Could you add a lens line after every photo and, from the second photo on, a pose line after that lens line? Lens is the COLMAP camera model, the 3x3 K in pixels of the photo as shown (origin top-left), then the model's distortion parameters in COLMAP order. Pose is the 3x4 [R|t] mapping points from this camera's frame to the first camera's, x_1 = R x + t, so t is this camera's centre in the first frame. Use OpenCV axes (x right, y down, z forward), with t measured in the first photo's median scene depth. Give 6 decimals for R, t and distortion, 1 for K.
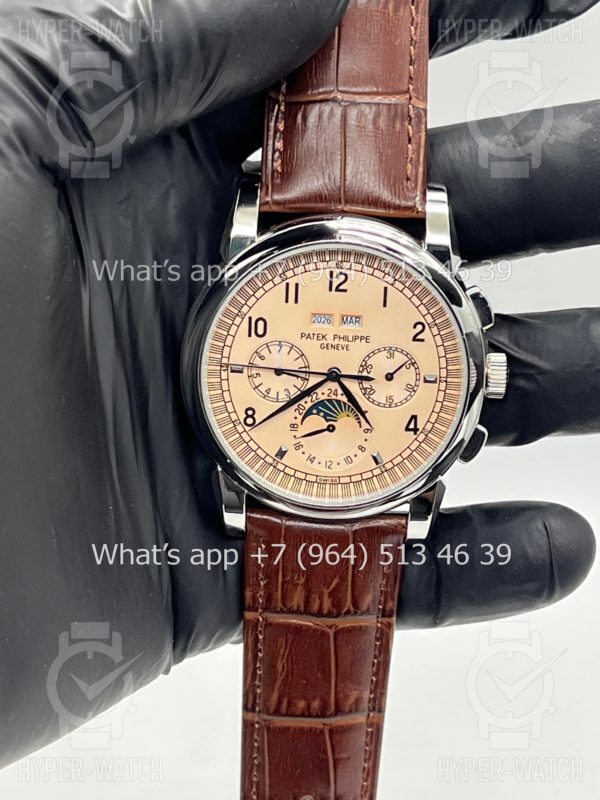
lens RADIAL K [[1627.1, 0, 300.0], [0, 1627.1, 400.0], [0, 0, 1]] dist [-0.041238, 4.383617]
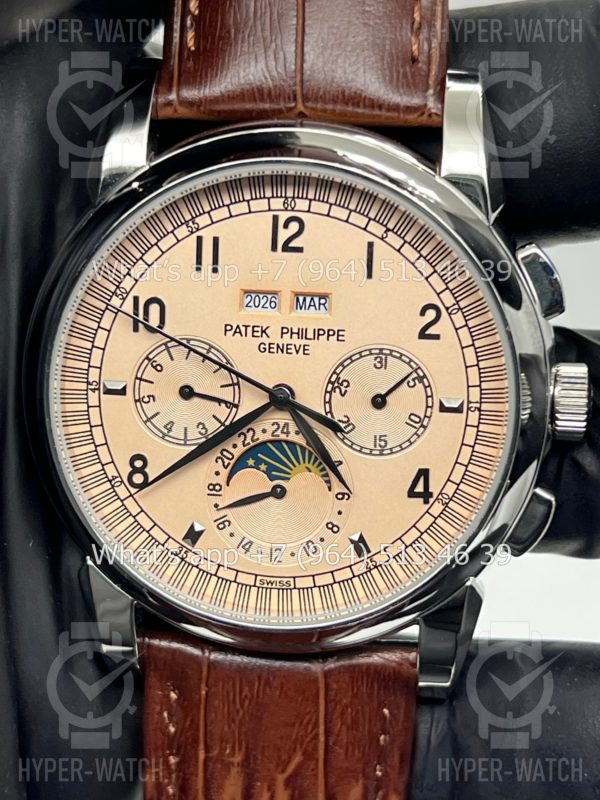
lens RADIAL K [[1627.1, 0, 300.0], [0, 1627.1, 400.0], [0, 0, 1]] dist [-0.041238, 4.383617]
pose [[0.997716, 0.000157, -0.067551, 0.065554], [-0.004303, 0.998114, -0.061236, 0.020272], [0.067414, 0.061387, 0.995835, 0.428486]]
